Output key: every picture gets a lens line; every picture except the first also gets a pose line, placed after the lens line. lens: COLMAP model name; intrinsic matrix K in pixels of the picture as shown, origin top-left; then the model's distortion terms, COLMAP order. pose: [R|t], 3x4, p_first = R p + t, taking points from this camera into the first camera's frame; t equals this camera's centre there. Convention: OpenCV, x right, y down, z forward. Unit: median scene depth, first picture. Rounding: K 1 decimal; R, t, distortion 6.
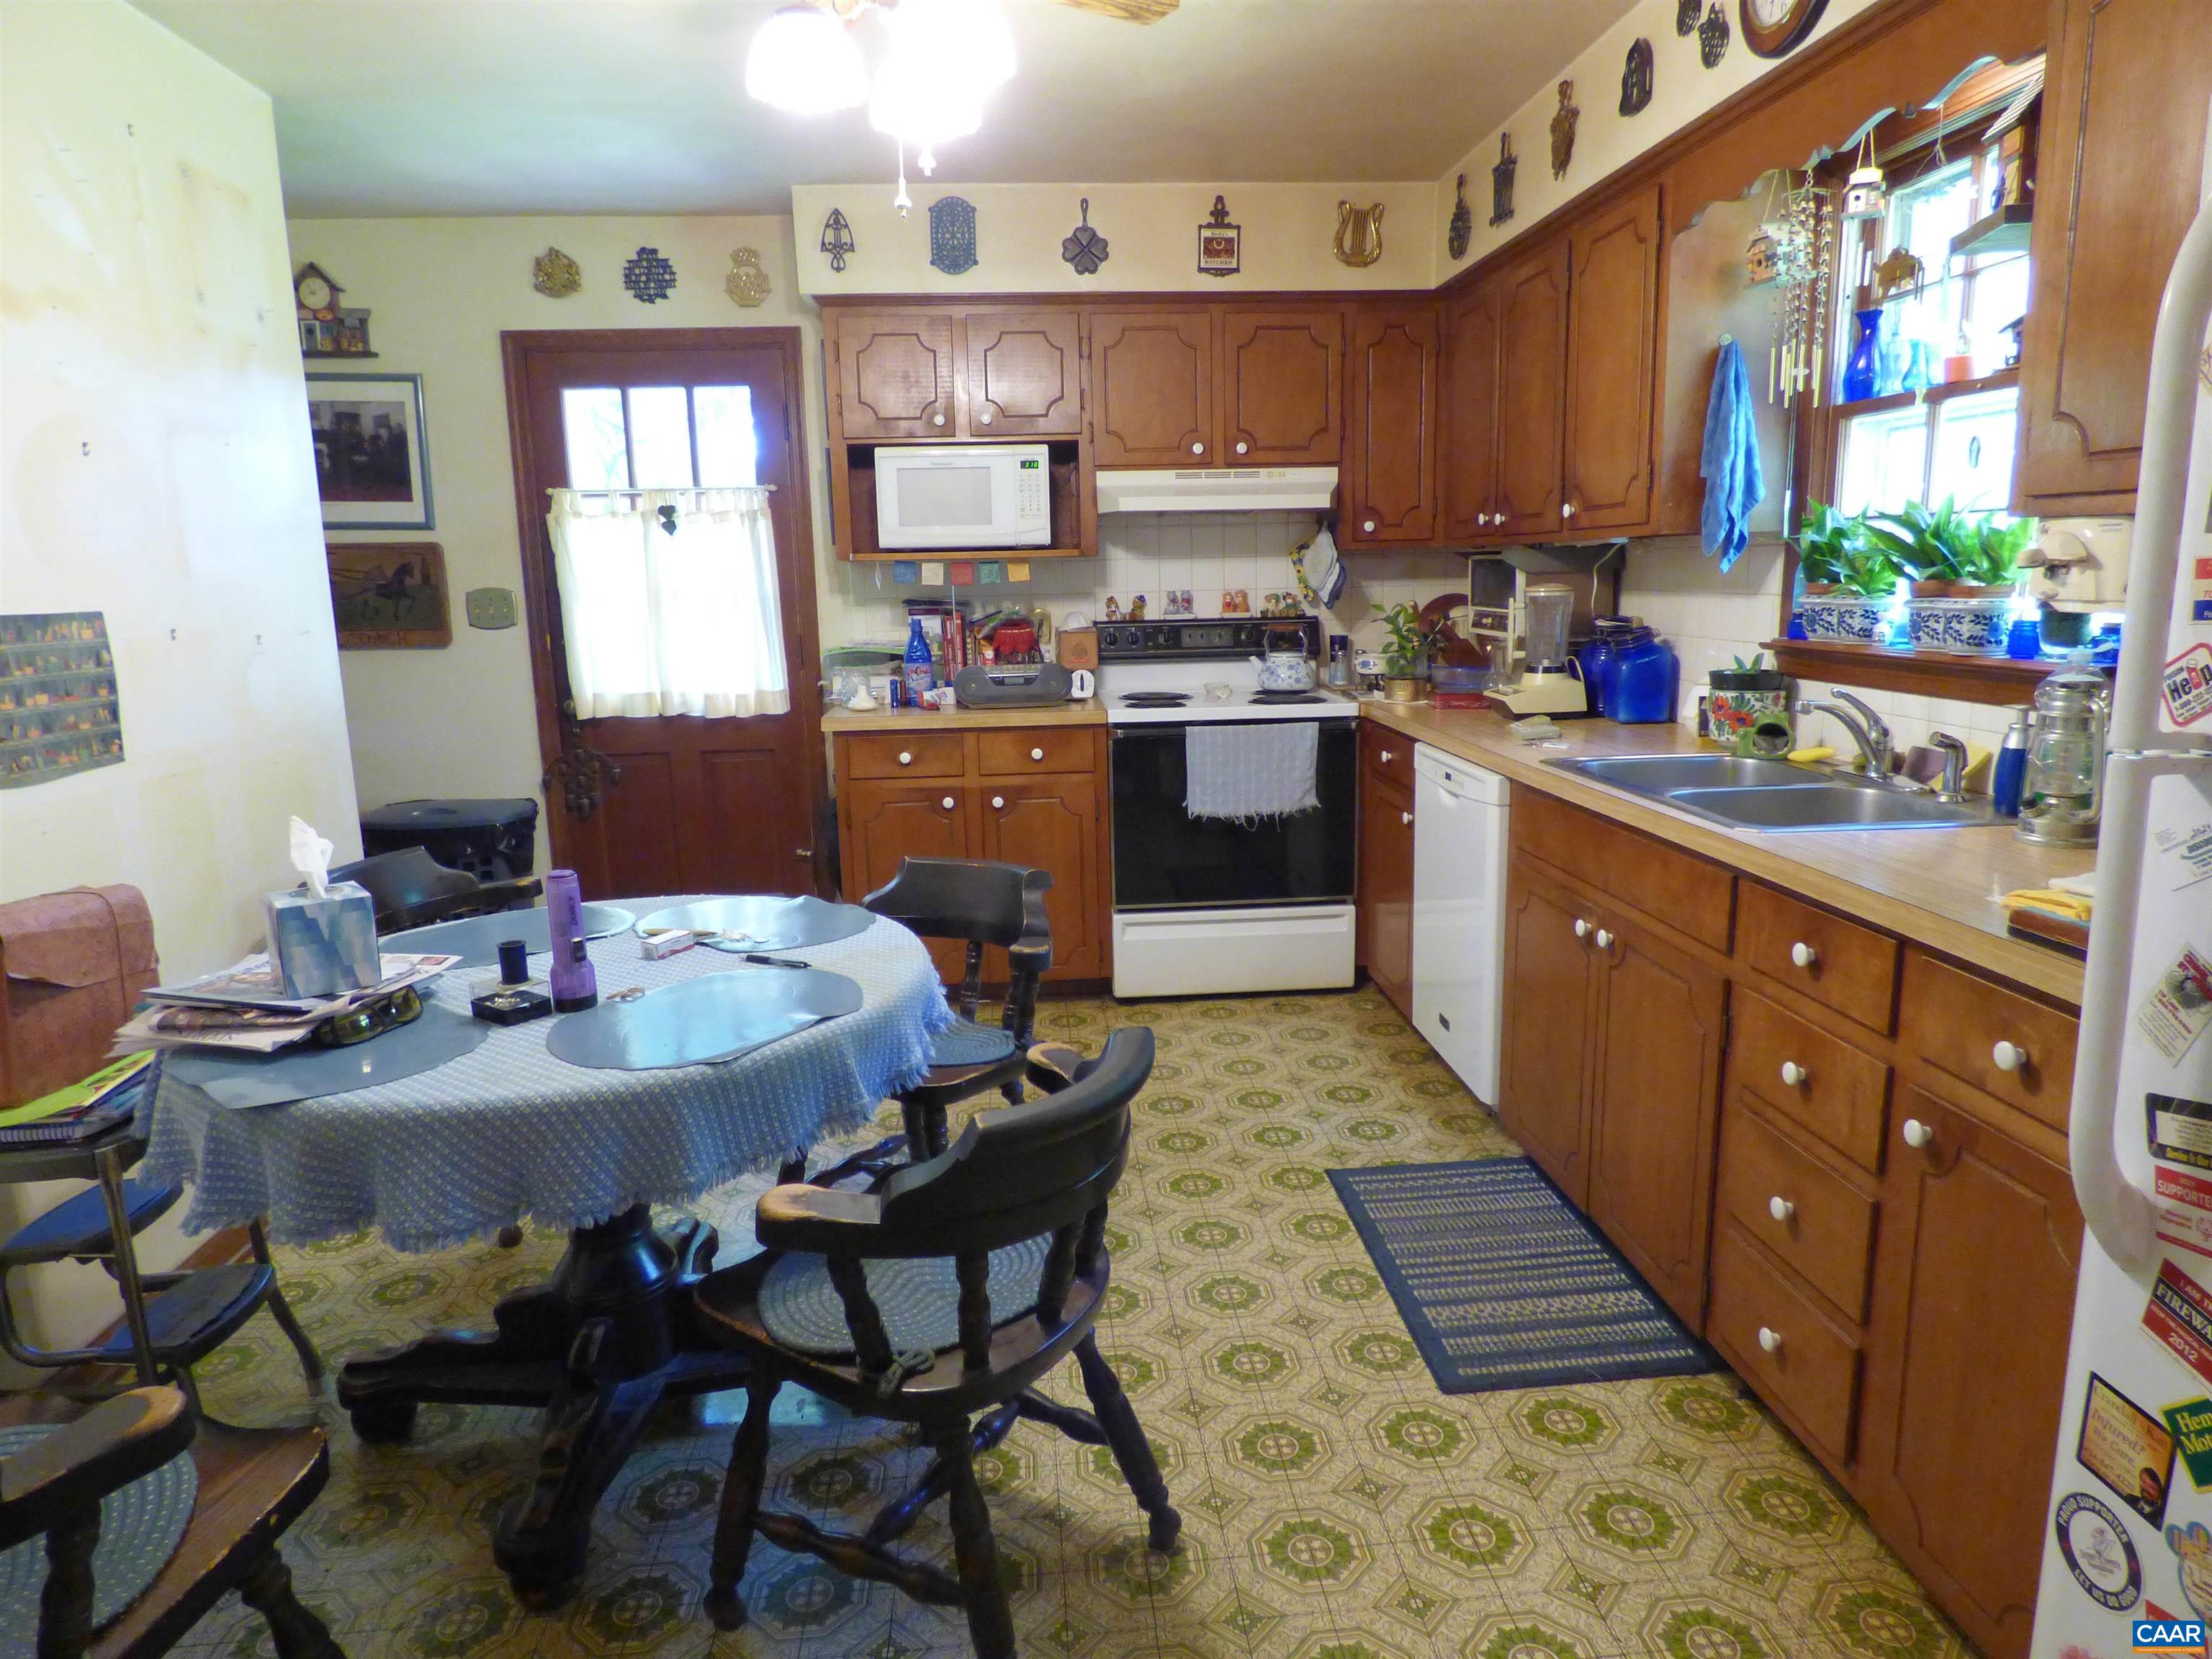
lens RADIAL K [[1349.5, 0, 1100.3], [0, 1349.5, 820.6], [0, 0, 1]] dist [-0.011357, -0.003665]
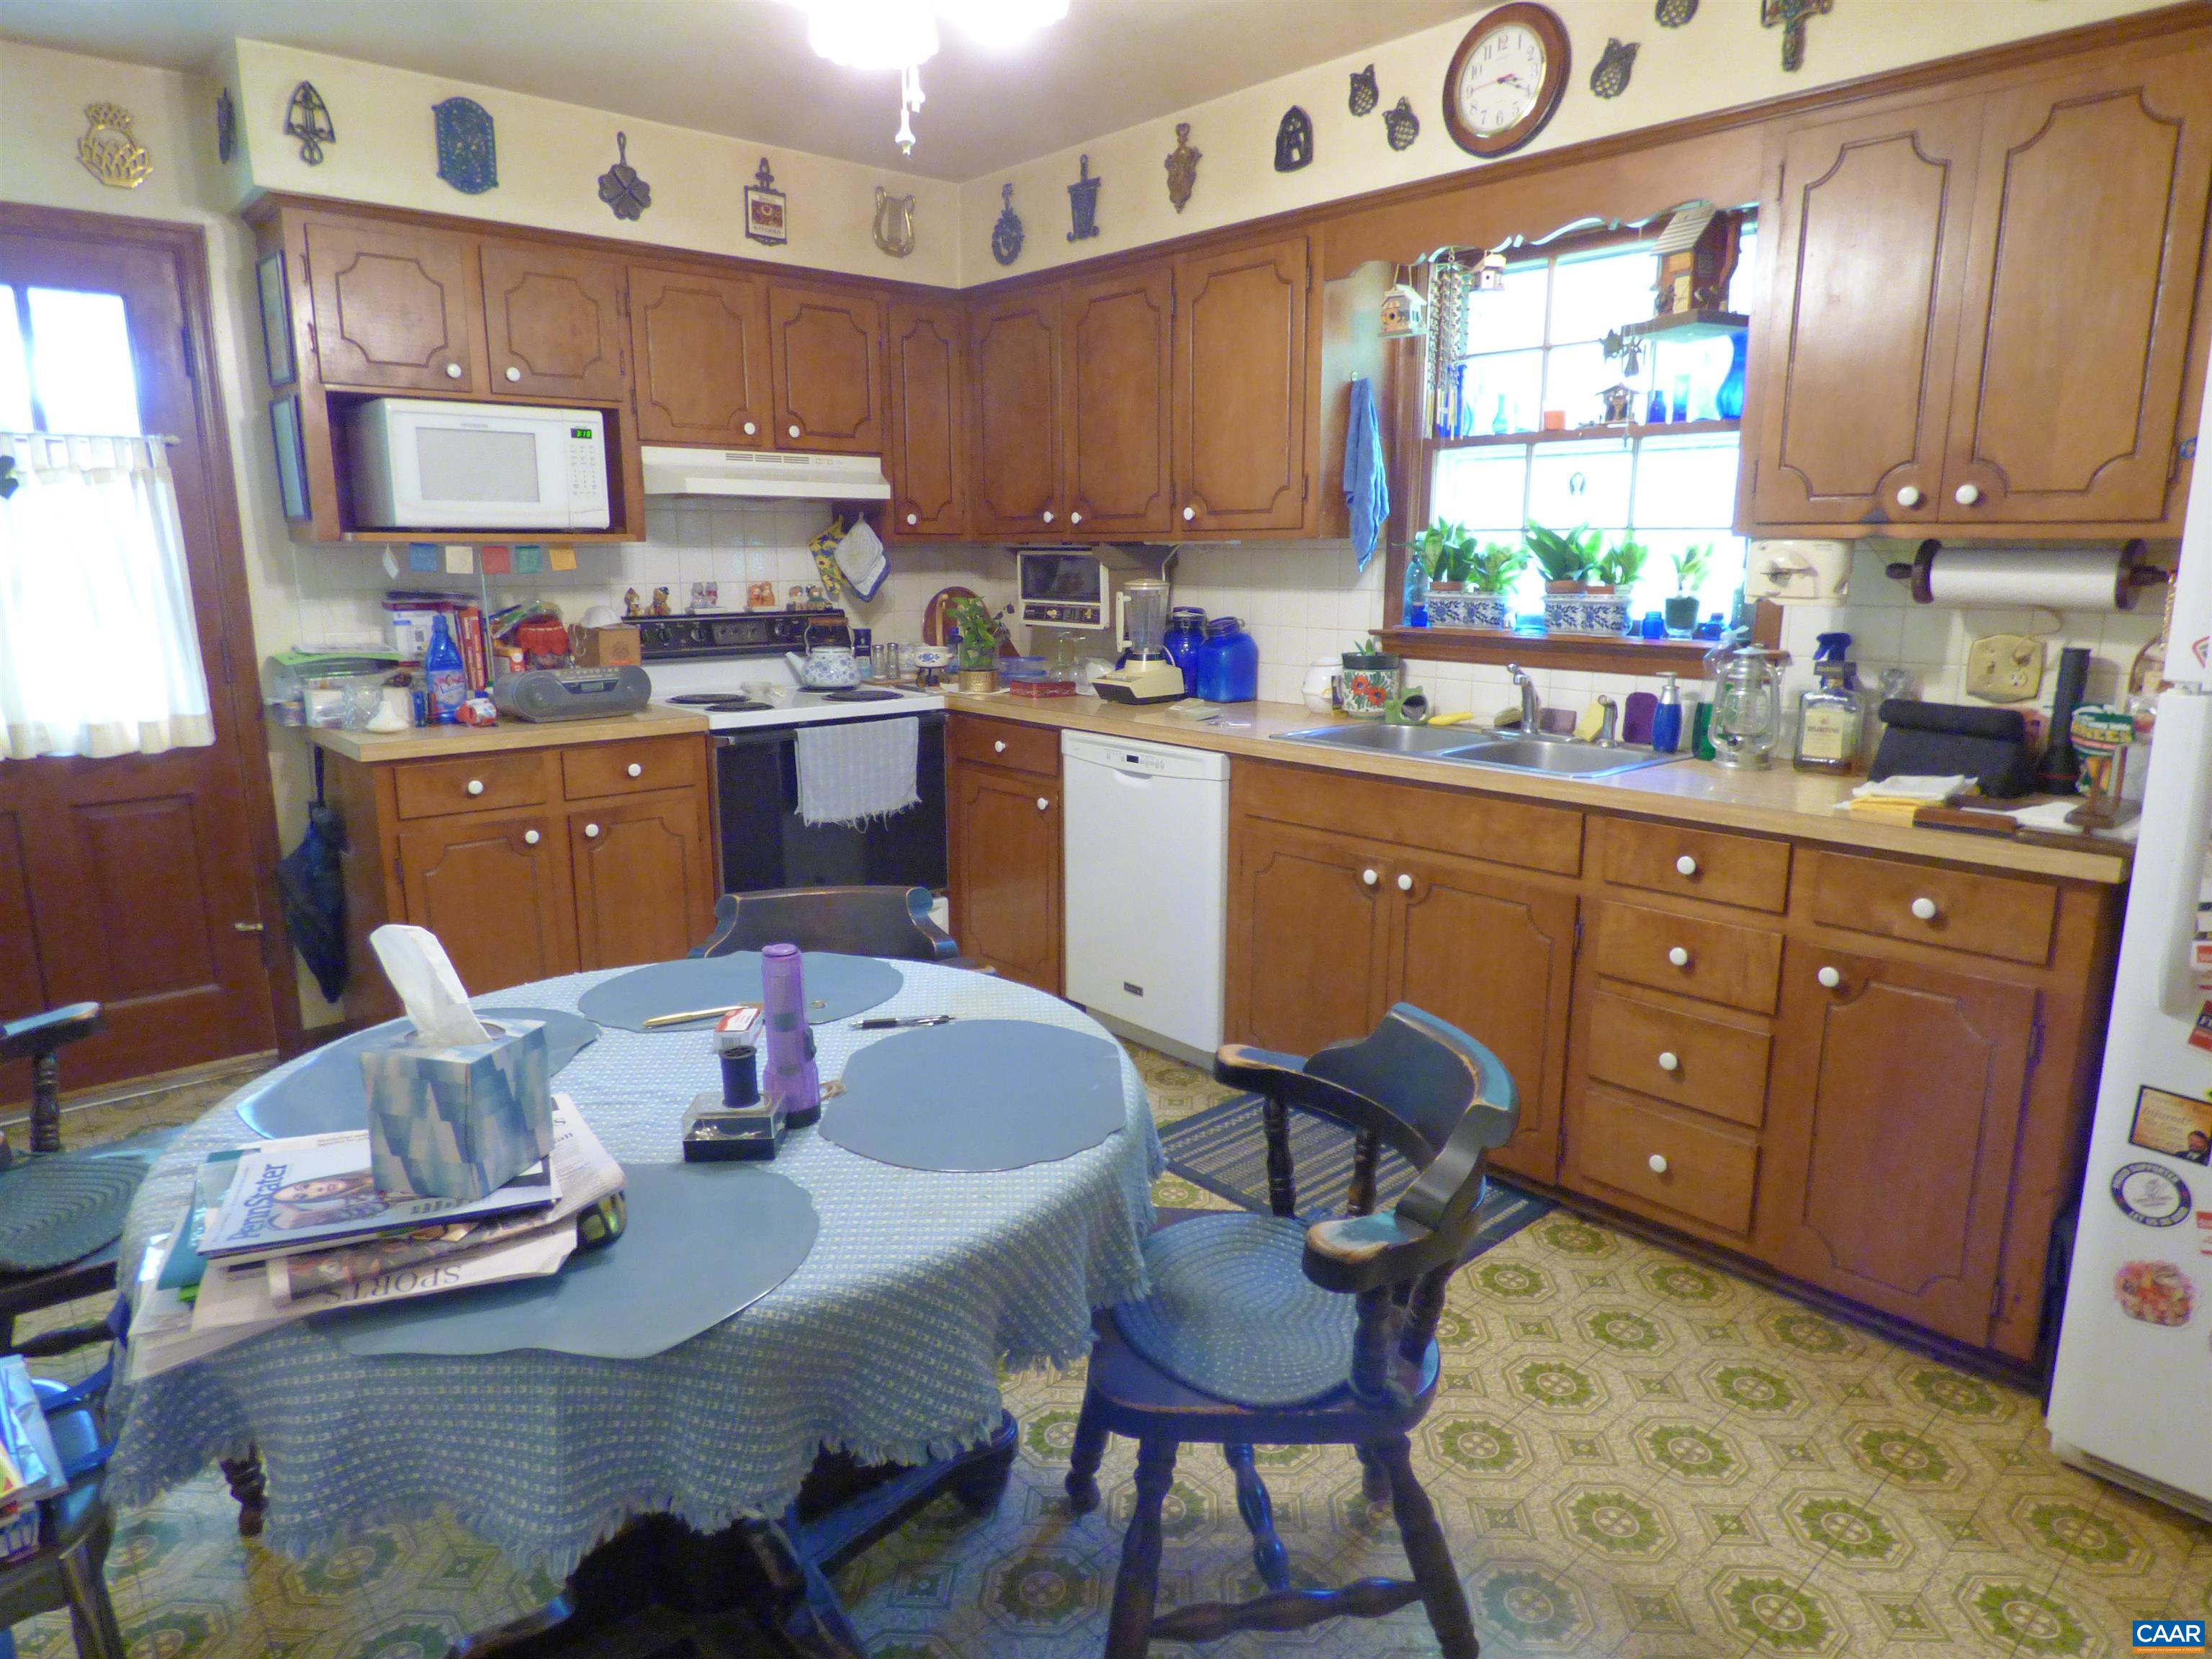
lens RADIAL K [[1349.5, 0, 1112.2], [0, 1349.5, 824.4], [0, 0, 1]] dist [-0.011357, -0.003665]
pose [[0.798157, -0.098740, 0.594303, -0.322048], [0.093311, 0.994834, 0.039968, -0.020822], [-0.595180, 0.023554, 0.803247, 0.123111]]
